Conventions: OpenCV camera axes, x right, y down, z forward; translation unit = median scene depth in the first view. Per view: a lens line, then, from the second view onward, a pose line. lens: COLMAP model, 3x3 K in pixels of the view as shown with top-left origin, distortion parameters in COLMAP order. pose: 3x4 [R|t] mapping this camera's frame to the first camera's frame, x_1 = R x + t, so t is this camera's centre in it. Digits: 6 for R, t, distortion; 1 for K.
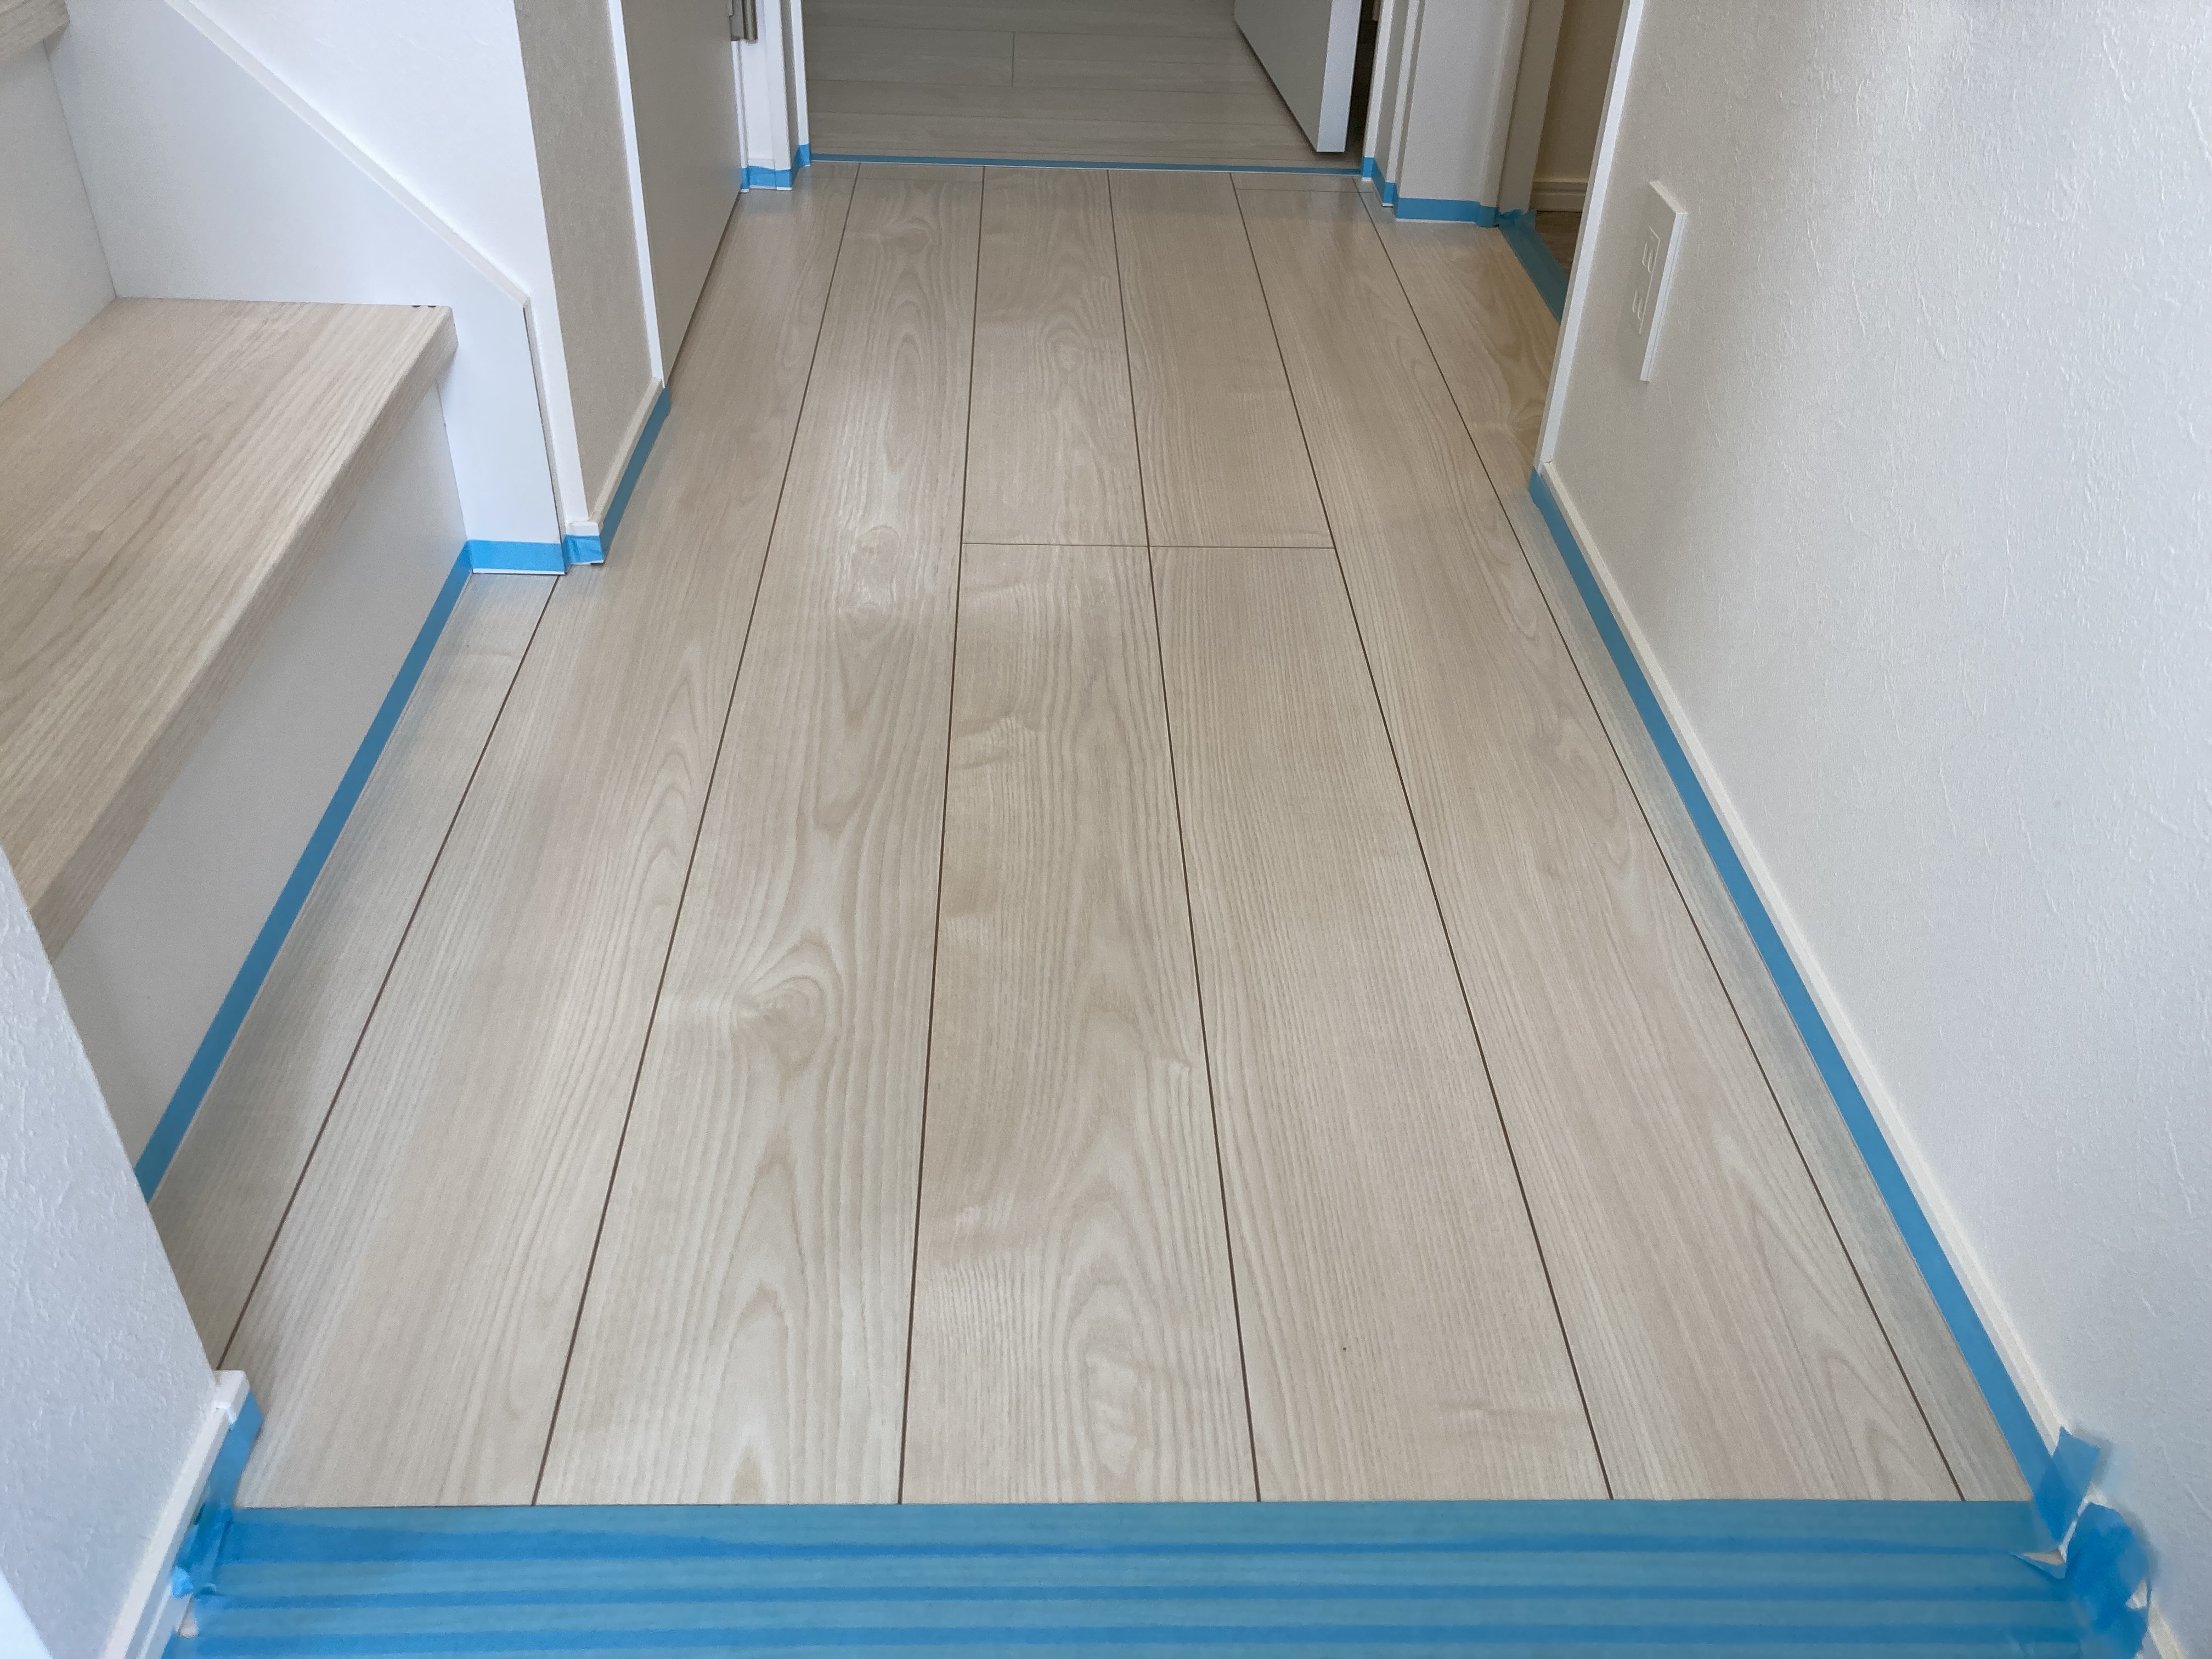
lens RADIAL K [[1810.4, 0, 1103.2], [0, 1810.4, 773.9], [0, 0, 1]] dist [0.046230, -0.143428]
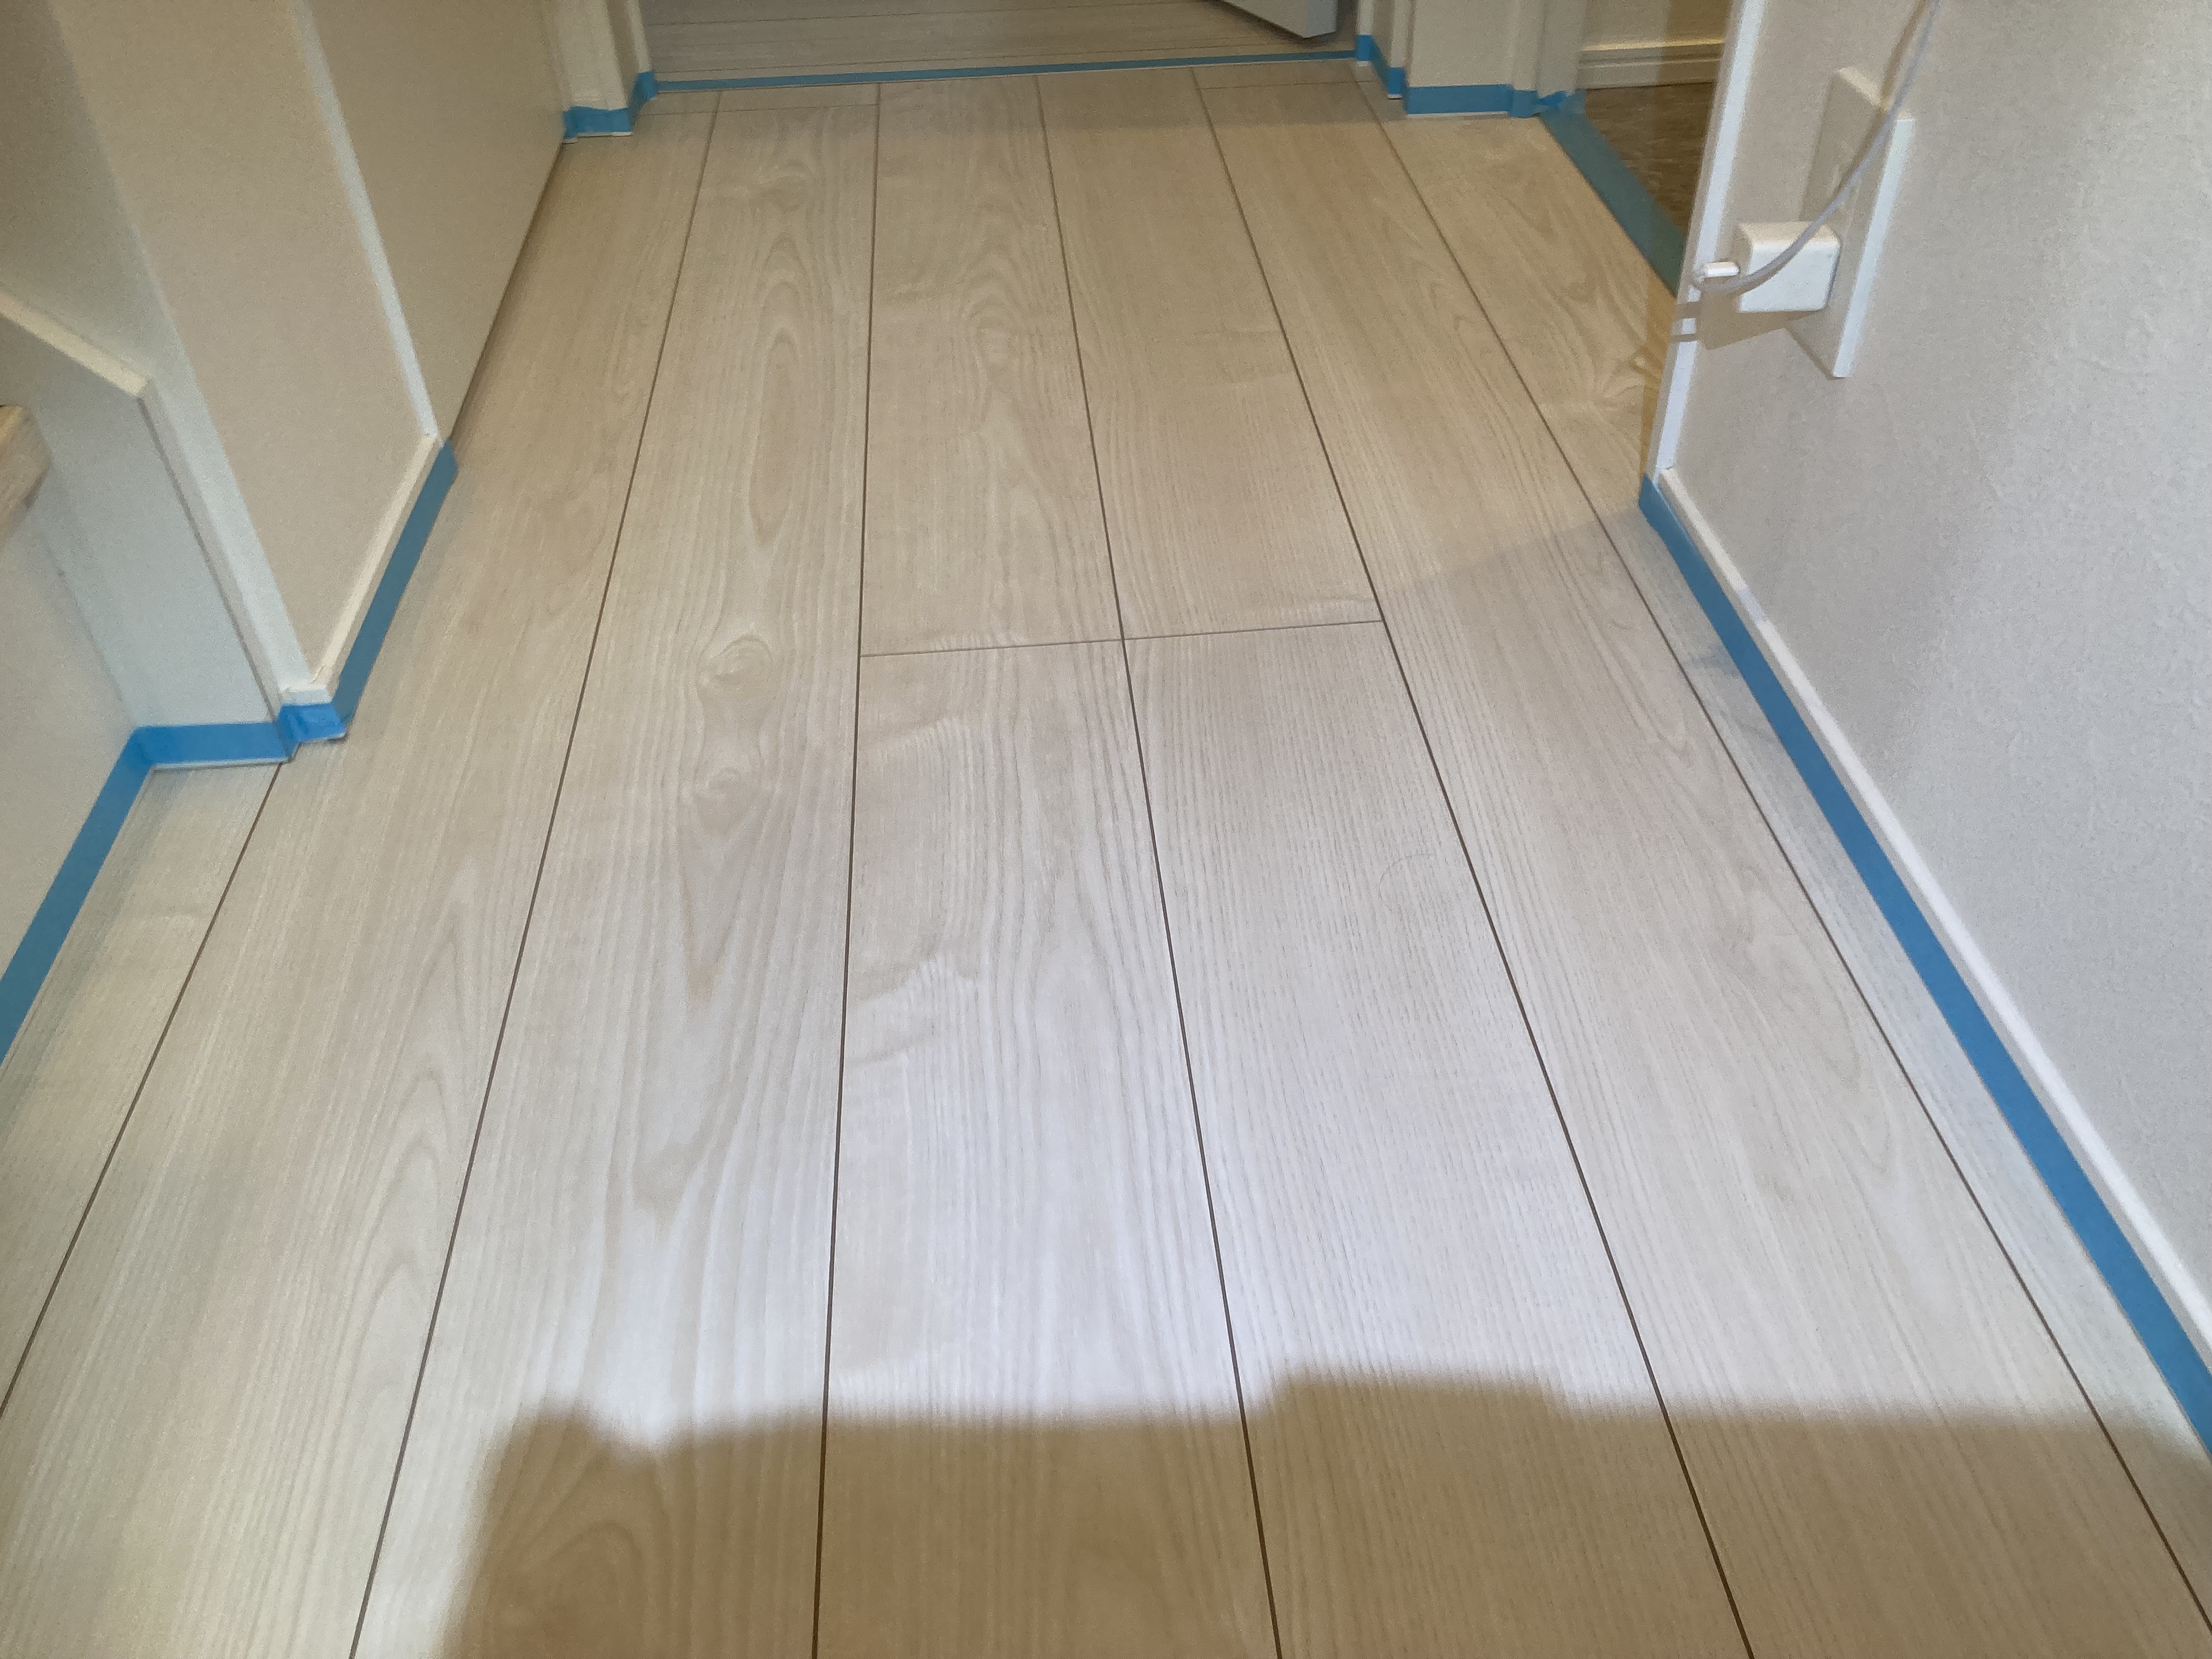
lens RADIAL K [[1810.4, 0, 1103.2], [0, 1810.4, 773.9], [0, 0, 1]] dist [0.046230, -0.143428]
pose [[0.997345, -0.072820, -0.000350, 0.015149], [0.072687, 0.995207, 0.065423, -0.130960], [-0.004416, -0.065275, 0.997858, 0.313730]]
